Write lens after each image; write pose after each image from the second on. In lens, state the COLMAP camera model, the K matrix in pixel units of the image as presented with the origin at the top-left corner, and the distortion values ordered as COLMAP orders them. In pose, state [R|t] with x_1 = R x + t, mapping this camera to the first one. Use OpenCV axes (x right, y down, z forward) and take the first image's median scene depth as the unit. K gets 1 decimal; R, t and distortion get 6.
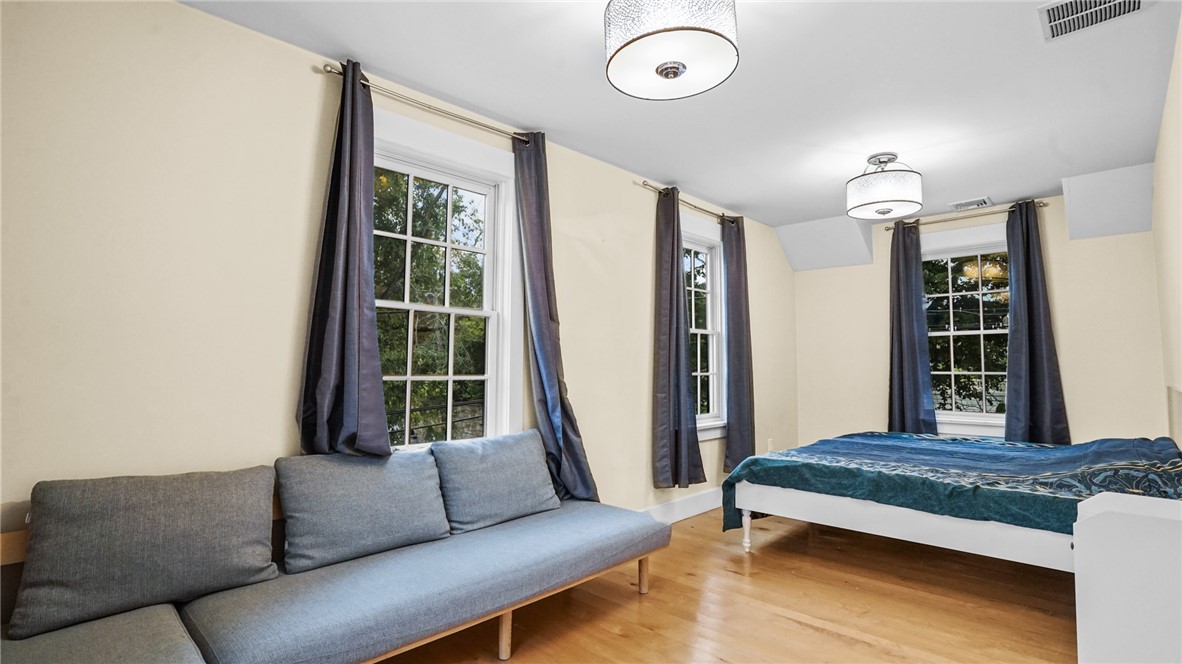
lens RADIAL K [[549.5, 0, 592.4], [0, 549.5, 332.0], [0, 0, 1]] dist [-0.004949, -0.000226]
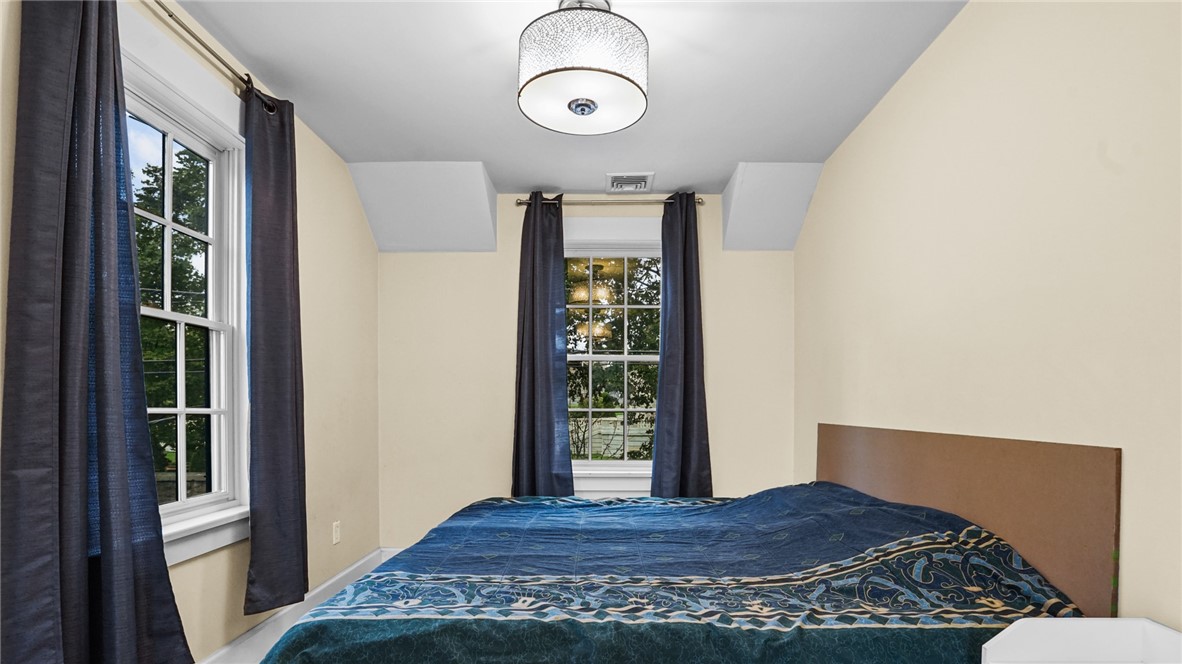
lens RADIAL K [[545.9, 0, 594.8], [0, 545.9, 429.1], [0, 0, 1]] dist [-0.045919, -0.000145]
pose [[0.725197, -0.020405, 0.688239, 0.143157], [-0.047626, 0.995680, 0.079703, 0.040341], [-0.686892, -0.090579, 0.721093, 0.456365]]
